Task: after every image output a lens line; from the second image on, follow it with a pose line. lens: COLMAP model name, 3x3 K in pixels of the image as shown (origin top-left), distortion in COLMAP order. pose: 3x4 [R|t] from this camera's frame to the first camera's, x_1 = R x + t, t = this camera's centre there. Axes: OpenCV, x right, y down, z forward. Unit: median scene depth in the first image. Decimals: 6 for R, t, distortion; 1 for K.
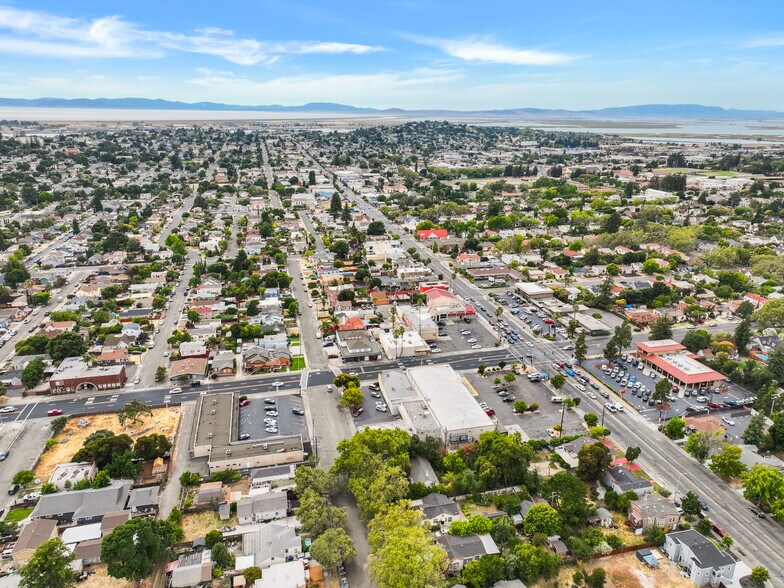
lens RADIAL K [[549.7, 0, 392.0], [0, 549.7, 294.0], [0, 0, 1]] dist [0.006226, 0.004662]
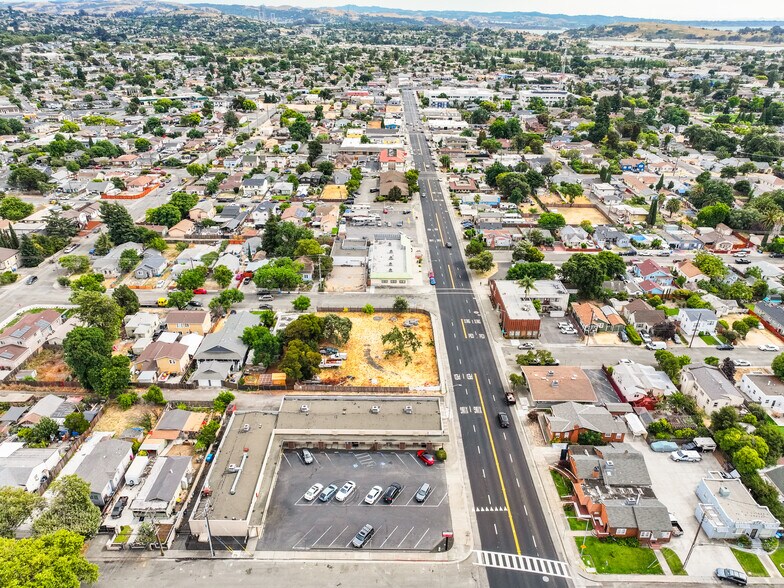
lens RADIAL K [[550.6, 0, 396.1], [0, 550.6, 294.6], [0, 0, 1]] dist [-0.004701, 0.013138]
pose [[-0.234656, 0.421800, -0.875797, 0.113922], [-0.323858, 0.815560, 0.479561, -0.145691], [0.916544, 0.396165, -0.054772, 0.792591]]
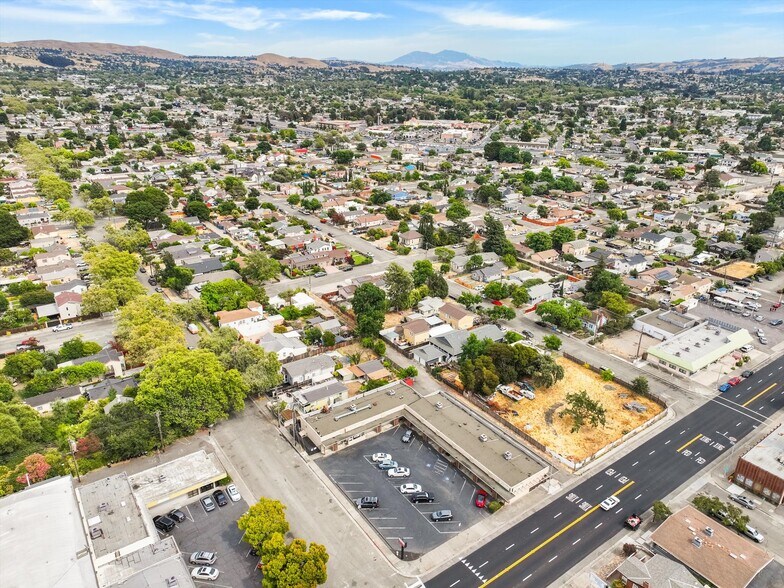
lens RADIAL K [[549.7, 0, 392.0], [0, 549.7, 294.0], [0, 0, 1]] dist [0.006226, 0.004662]
pose [[-0.928630, 0.117757, -0.351823, -0.025049], [-0.141774, 0.763692, 0.629821, -0.222821], [0.342851, 0.634750, -0.692492, 1.017590]]
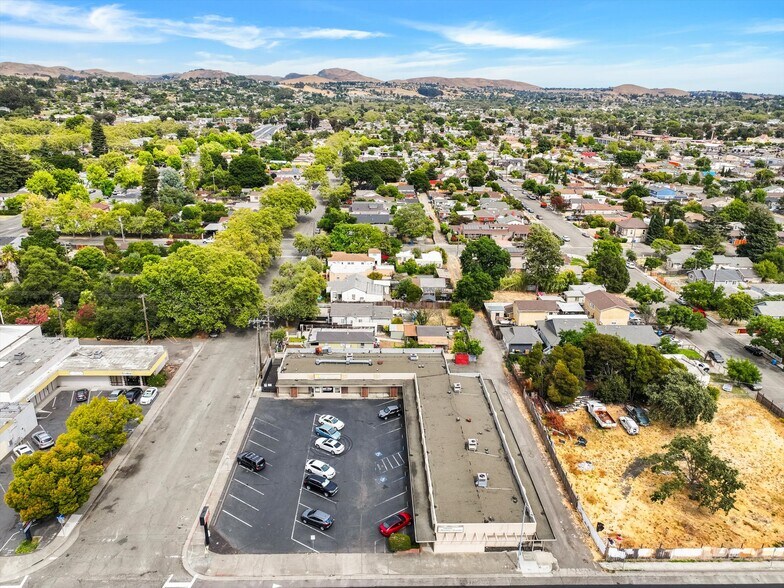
lens RADIAL K [[549.7, 0, 392.0], [0, 549.7, 294.0], [0, 0, 1]] dist [0.006226, 0.004662]
pose [[-0.977021, -0.094422, 0.191085, -0.263279], [0.044068, 0.787660, 0.614532, -0.078039], [-0.208535, 0.608831, -0.765400, 0.975468]]
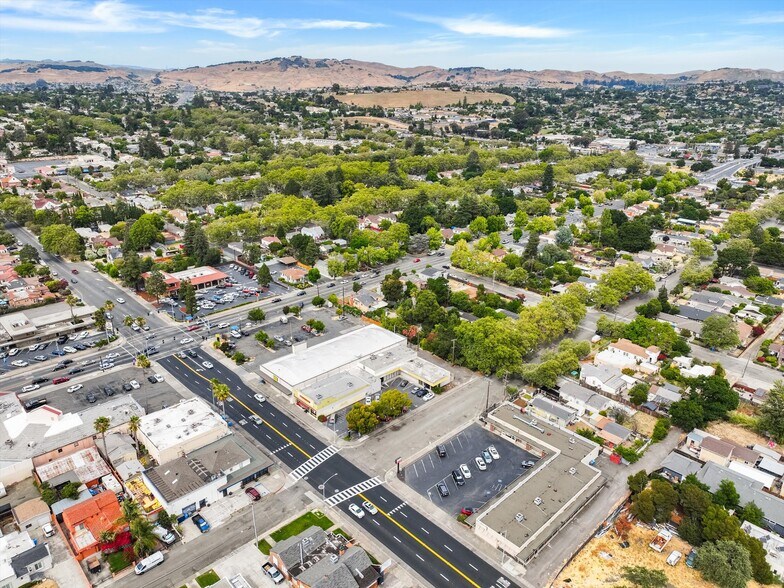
lens RADIAL K [[550.6, 0, 396.1], [0, 550.6, 294.6], [0, 0, 1]] dist [-0.004701, 0.013138]
pose [[-0.505192, -0.327693, 0.798372, -0.527936], [0.253779, 0.827793, 0.500354, -0.266679], [-0.824850, 0.455385, -0.335033, 0.976590]]
